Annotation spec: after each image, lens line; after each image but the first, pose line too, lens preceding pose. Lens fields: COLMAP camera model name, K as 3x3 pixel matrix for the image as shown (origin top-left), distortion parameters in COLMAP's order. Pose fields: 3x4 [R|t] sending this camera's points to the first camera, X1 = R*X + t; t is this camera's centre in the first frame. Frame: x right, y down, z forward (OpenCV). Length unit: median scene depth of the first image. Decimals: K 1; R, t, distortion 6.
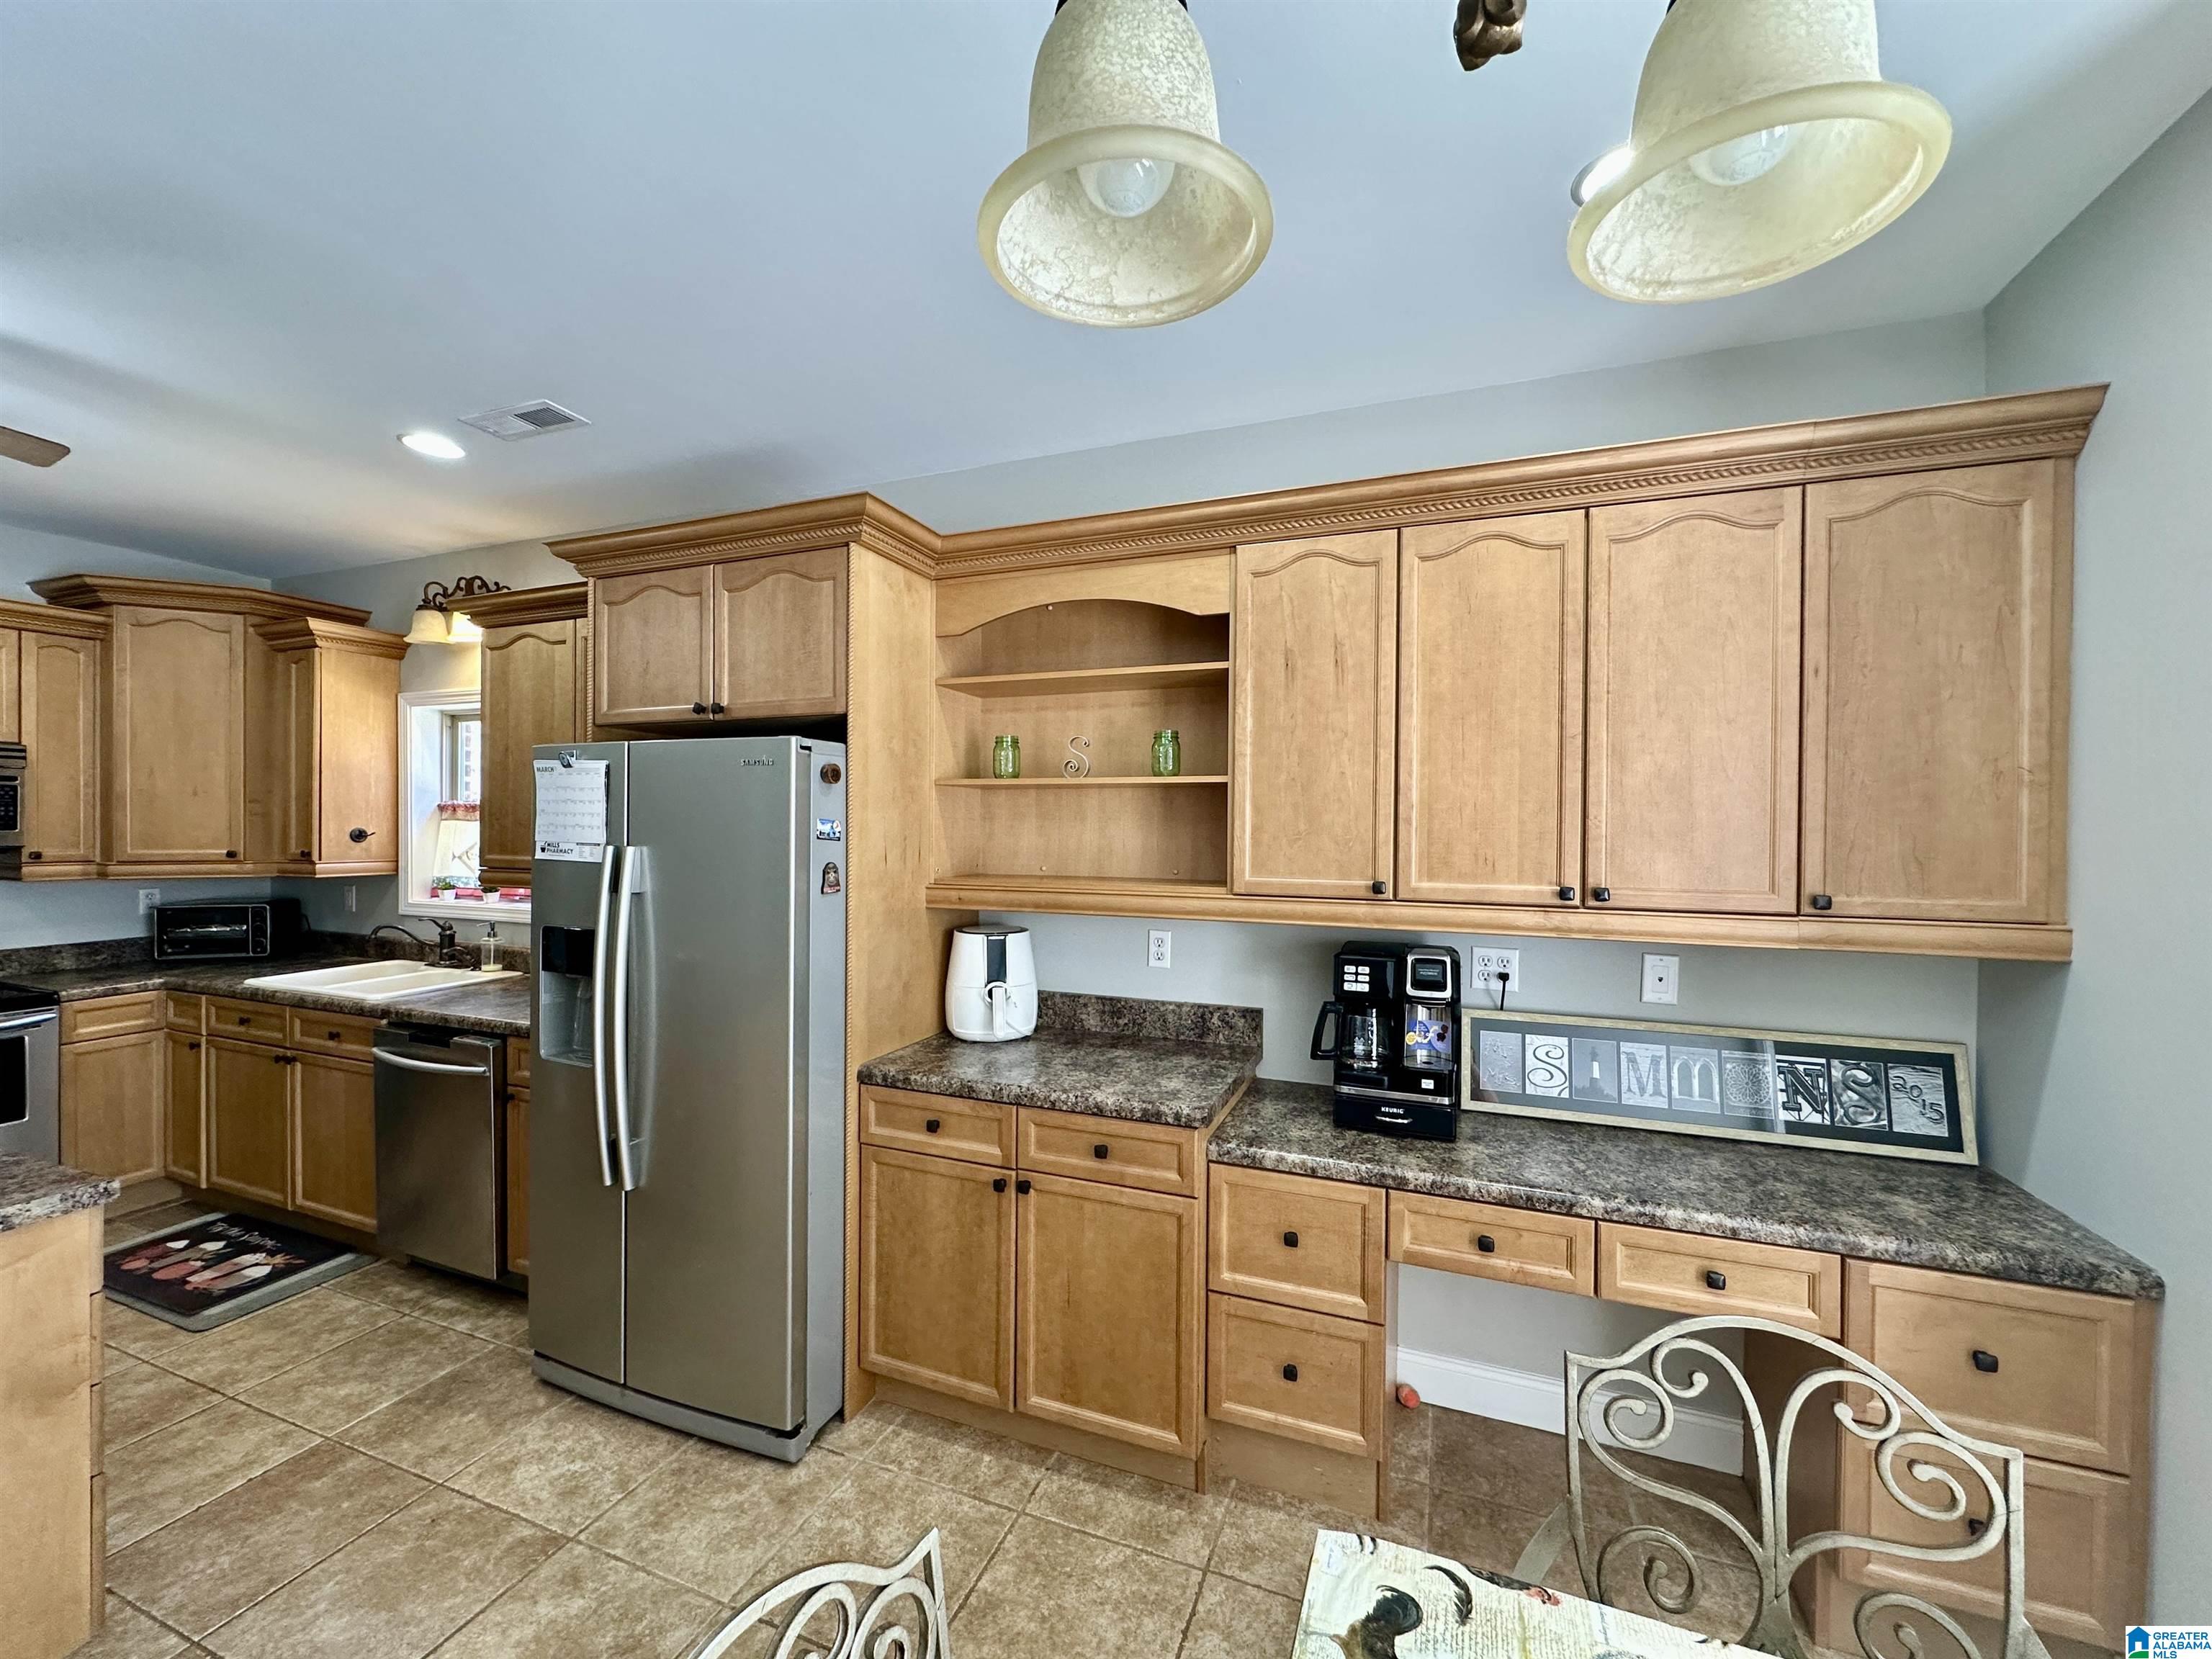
lens RADIAL K [[882.6, 0, 1105.4], [0, 882.6, 830.6], [0, 0, 1]] dist [-0.003893, 0.001233]
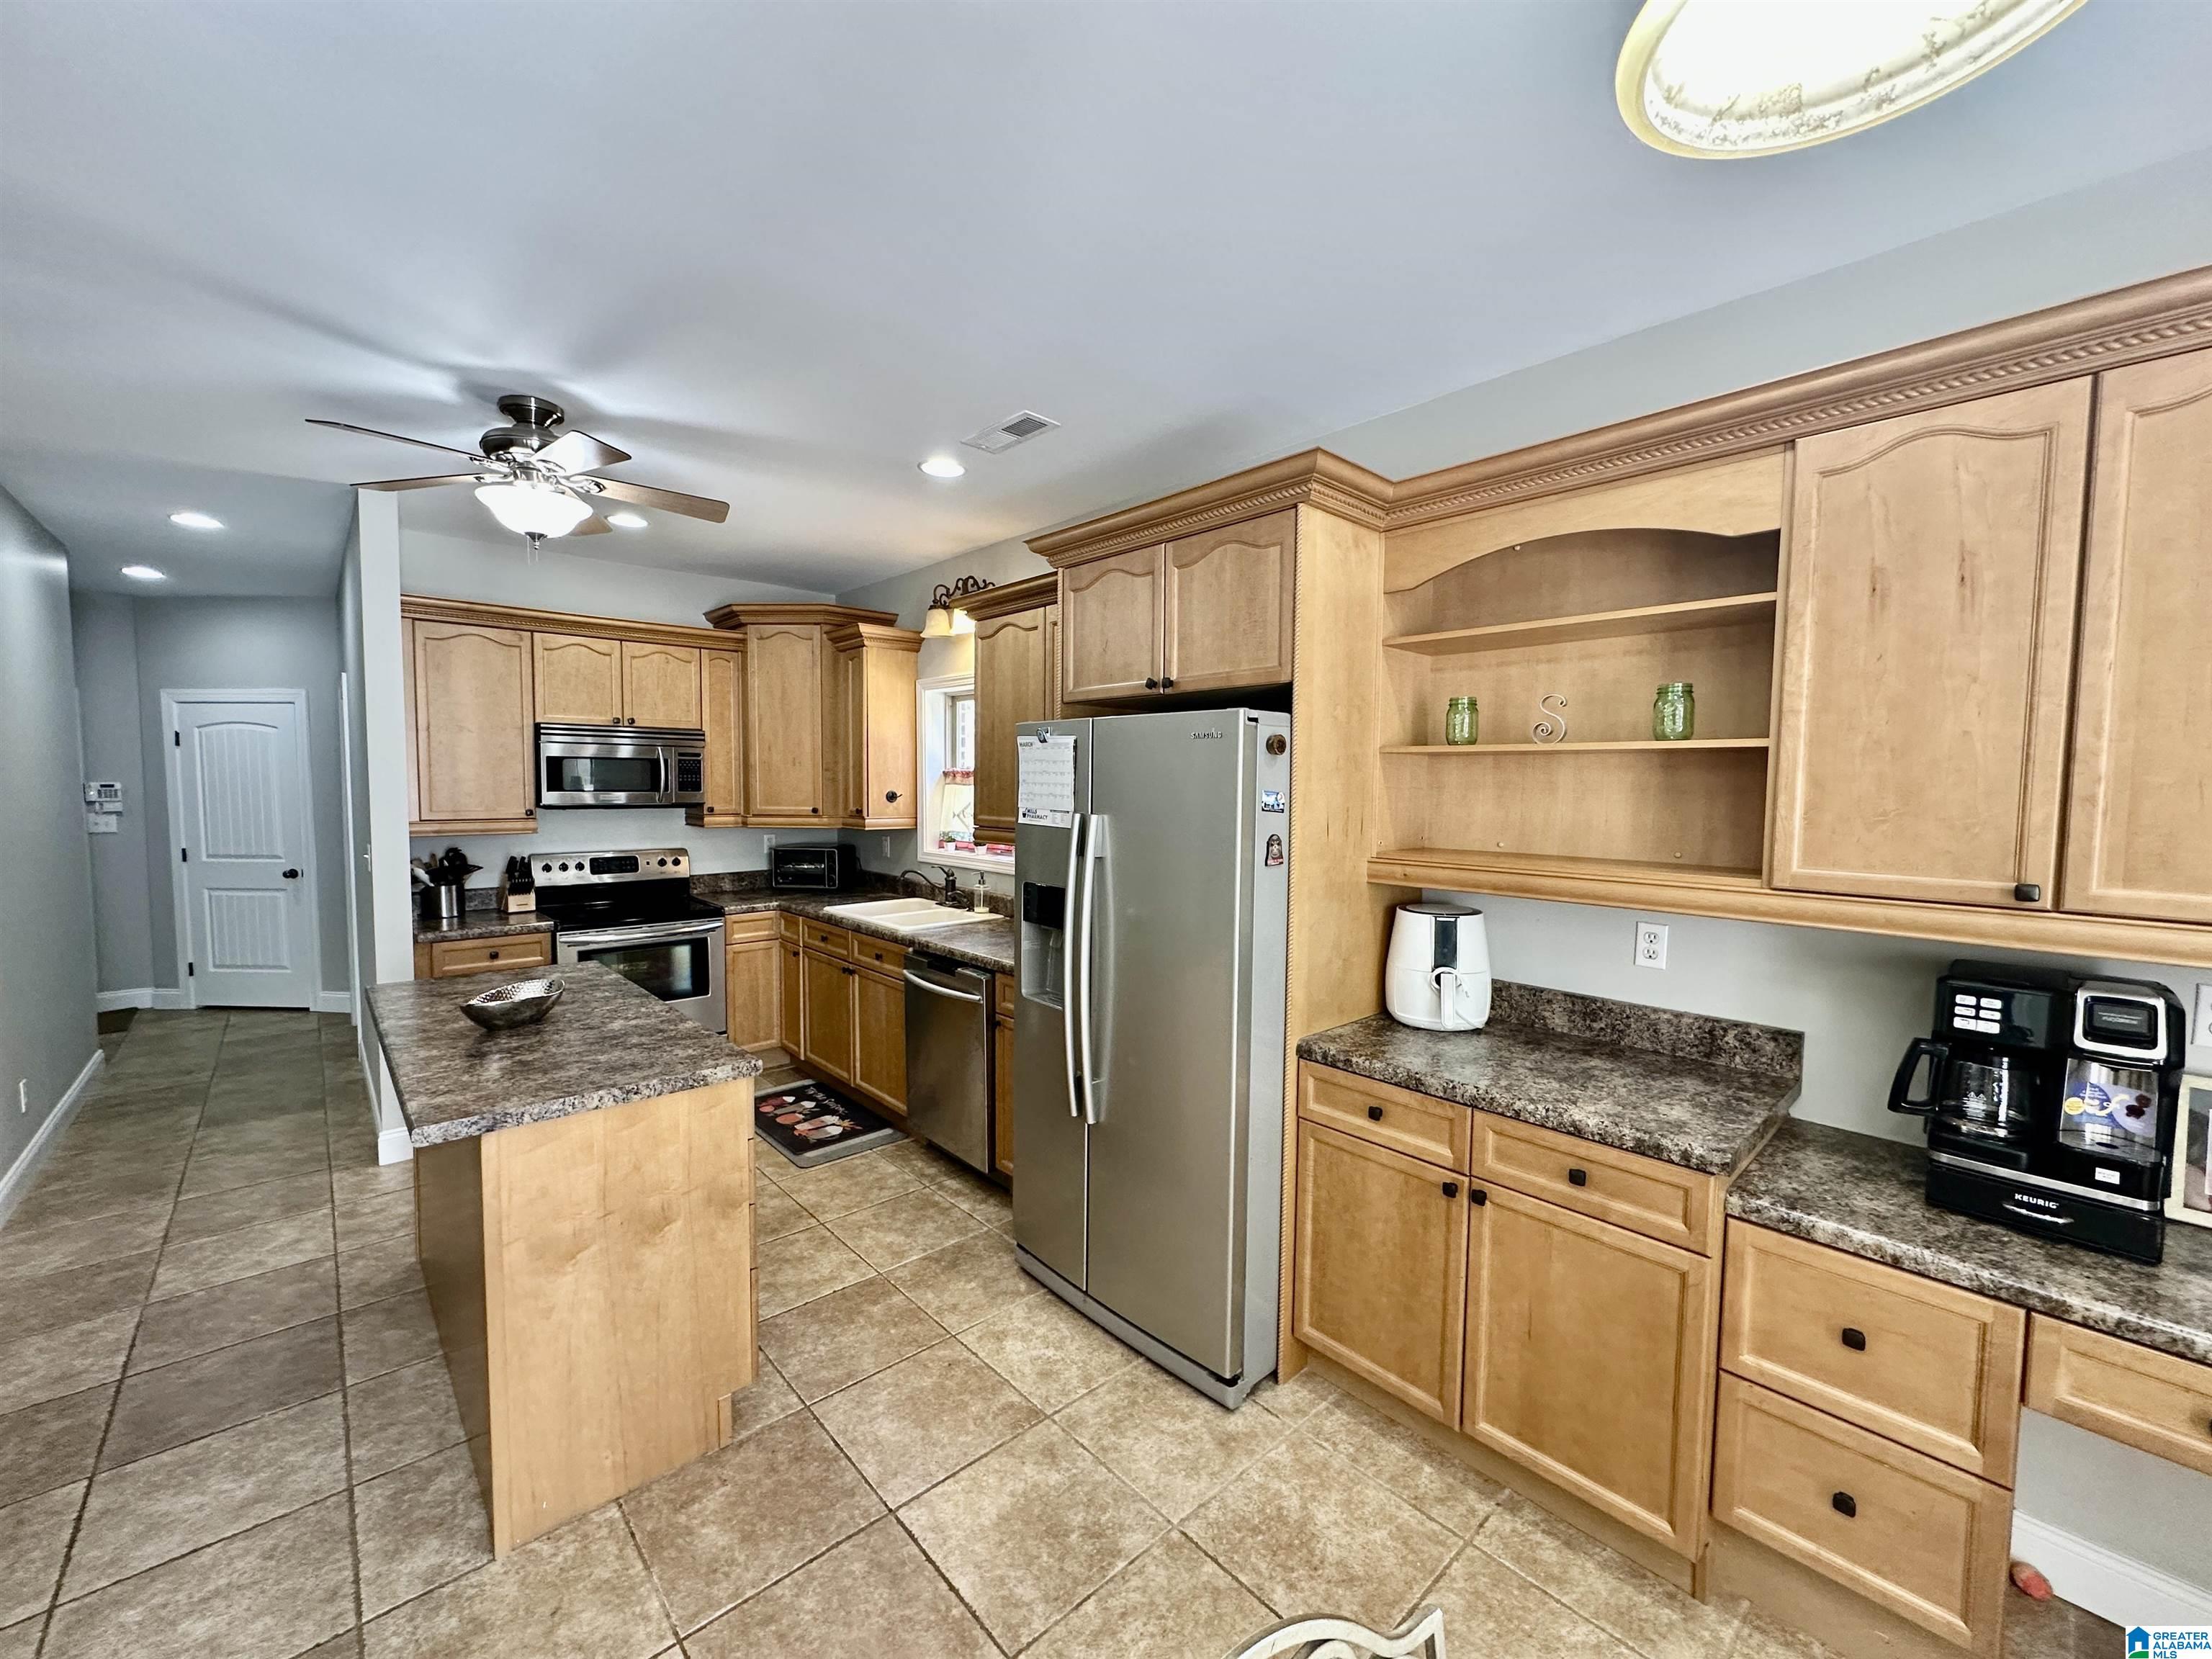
lens RADIAL K [[882.6, 0, 1103.7], [0, 882.6, 831.0], [0, 0, 1]] dist [-0.003893, 0.001233]
pose [[0.895781, 0.026918, -0.443680, -0.042893], [-0.005365, 0.998747, 0.049762, -0.016000], [0.444464, -0.042195, 0.894802, 0.027254]]
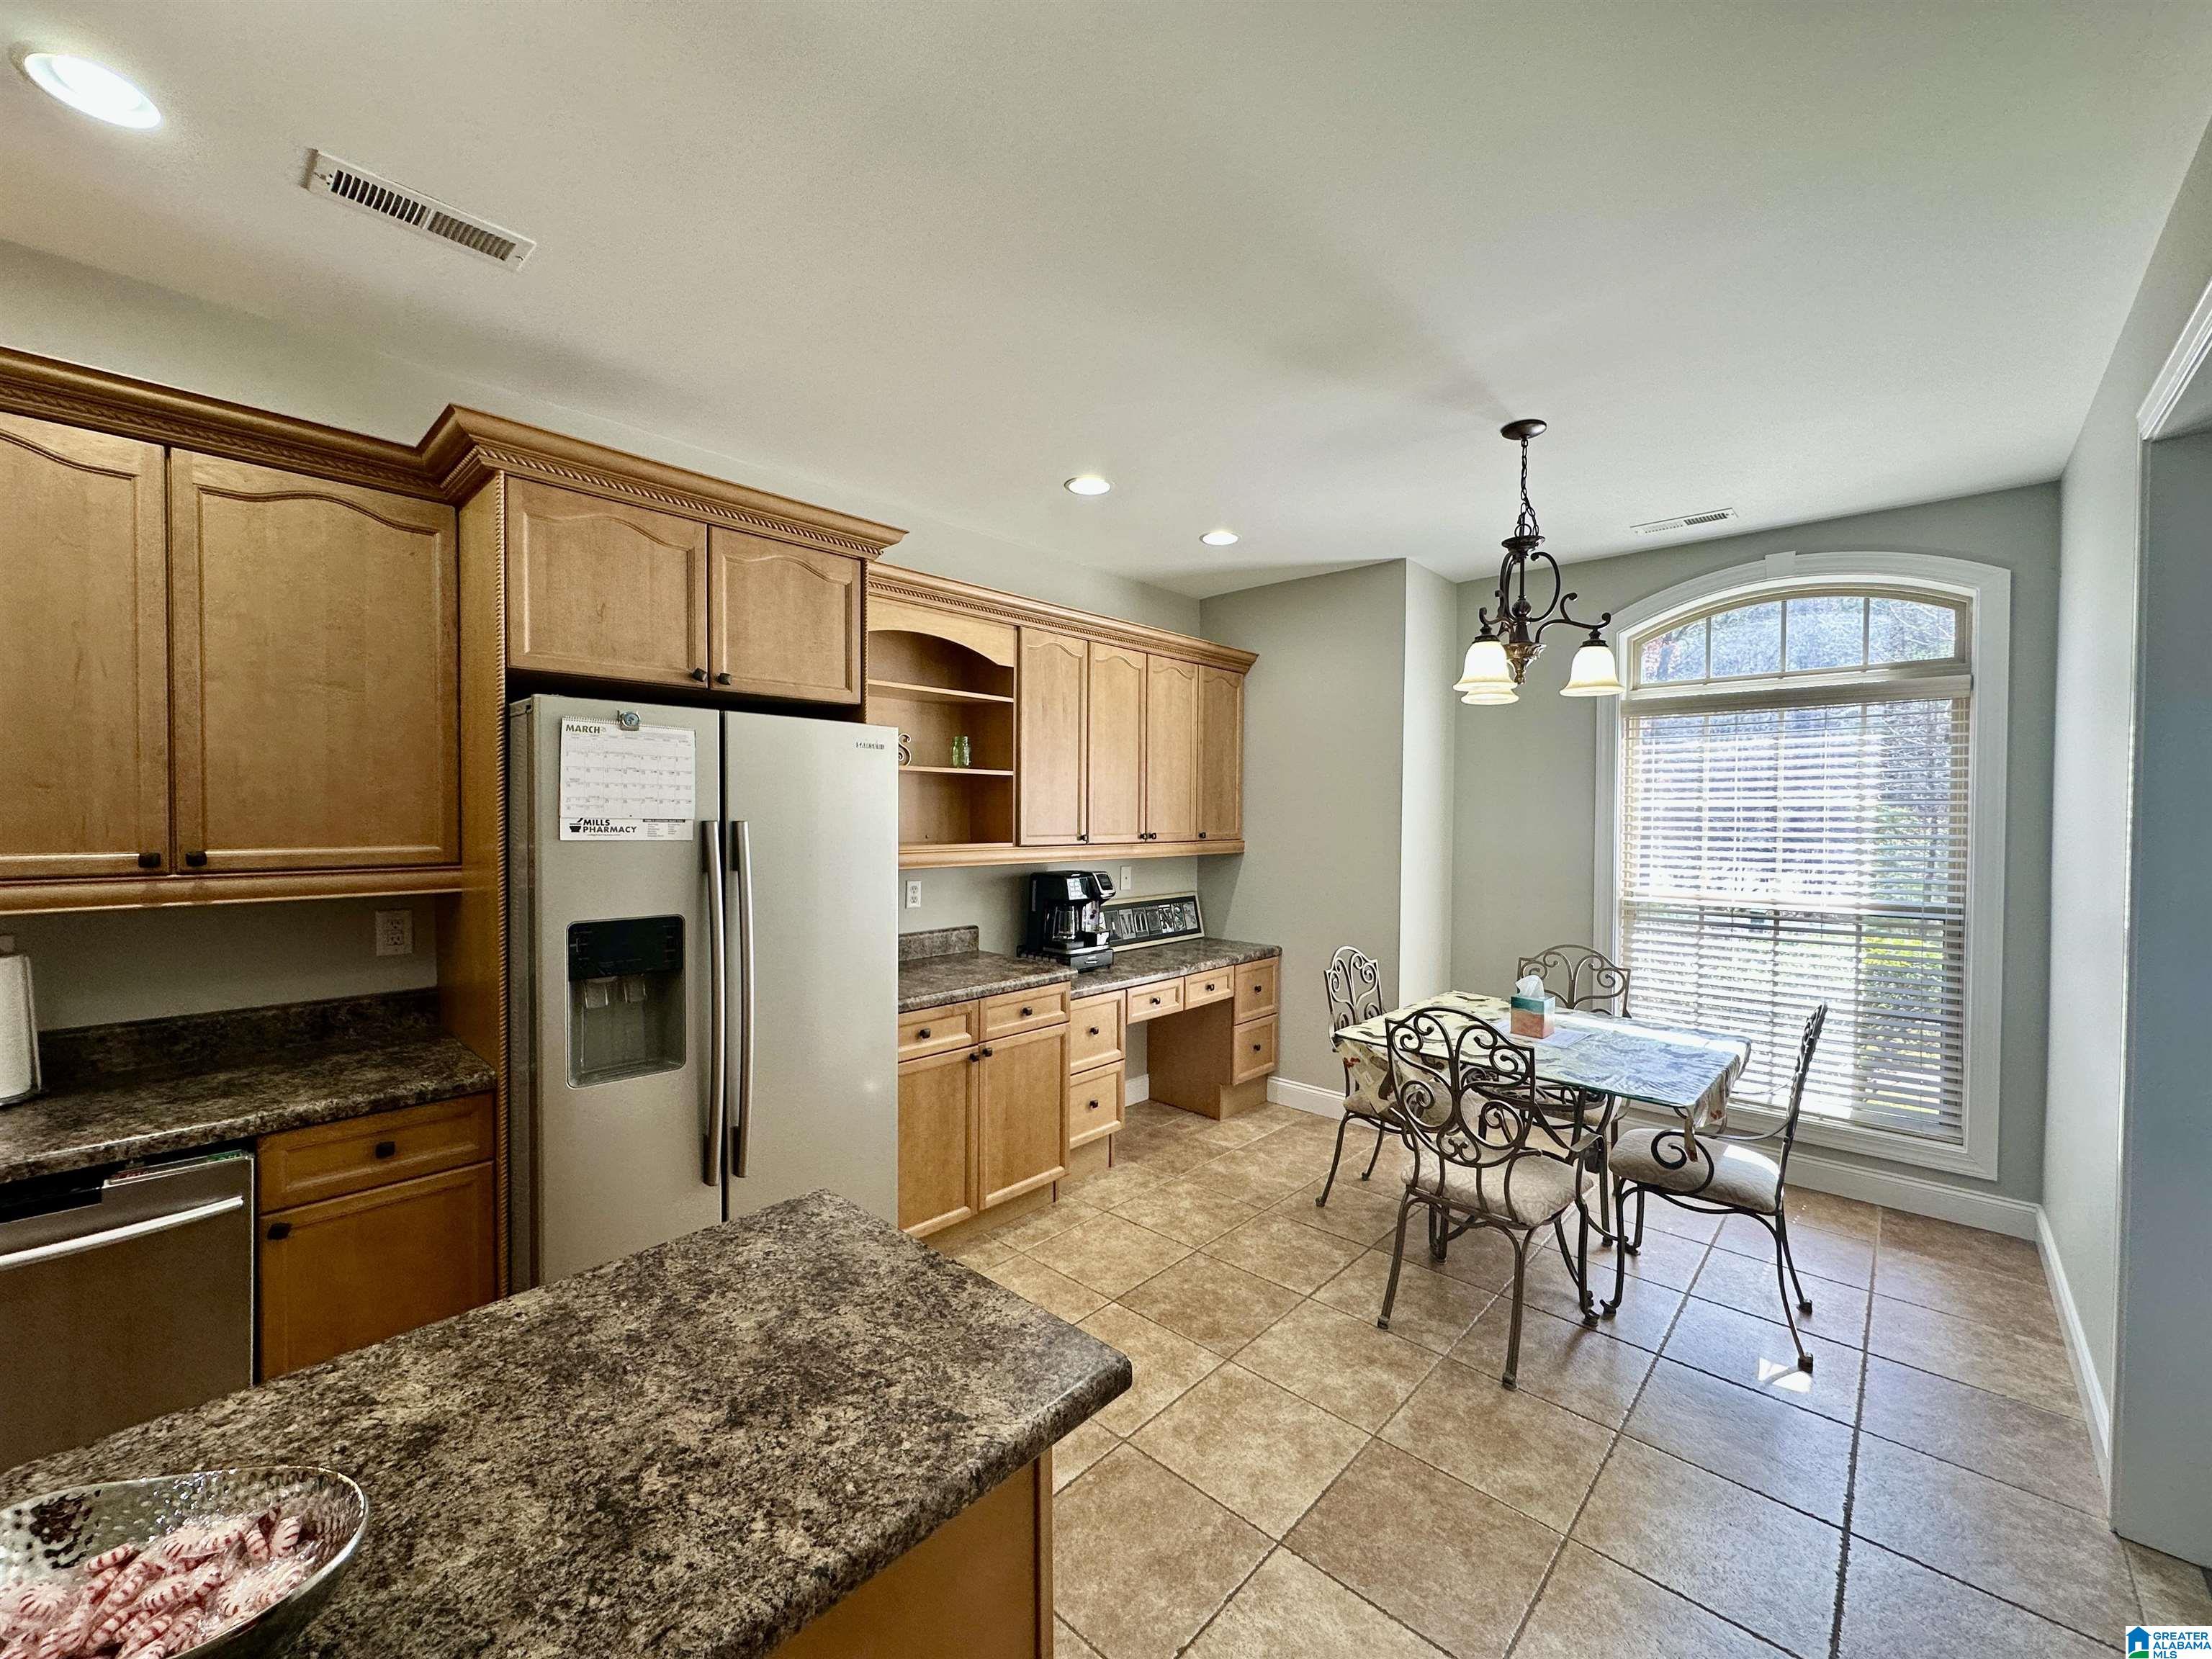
lens RADIAL K [[882.6, 0, 1101.4], [0, 882.6, 833.8], [0, 0, 1]] dist [-0.003893, 0.001233]
pose [[0.368934, -0.026795, 0.929069, -1.273146], [0.004403, 0.999624, 0.027082, 0.007132], [-0.929445, -0.005901, 0.368913, 0.276638]]
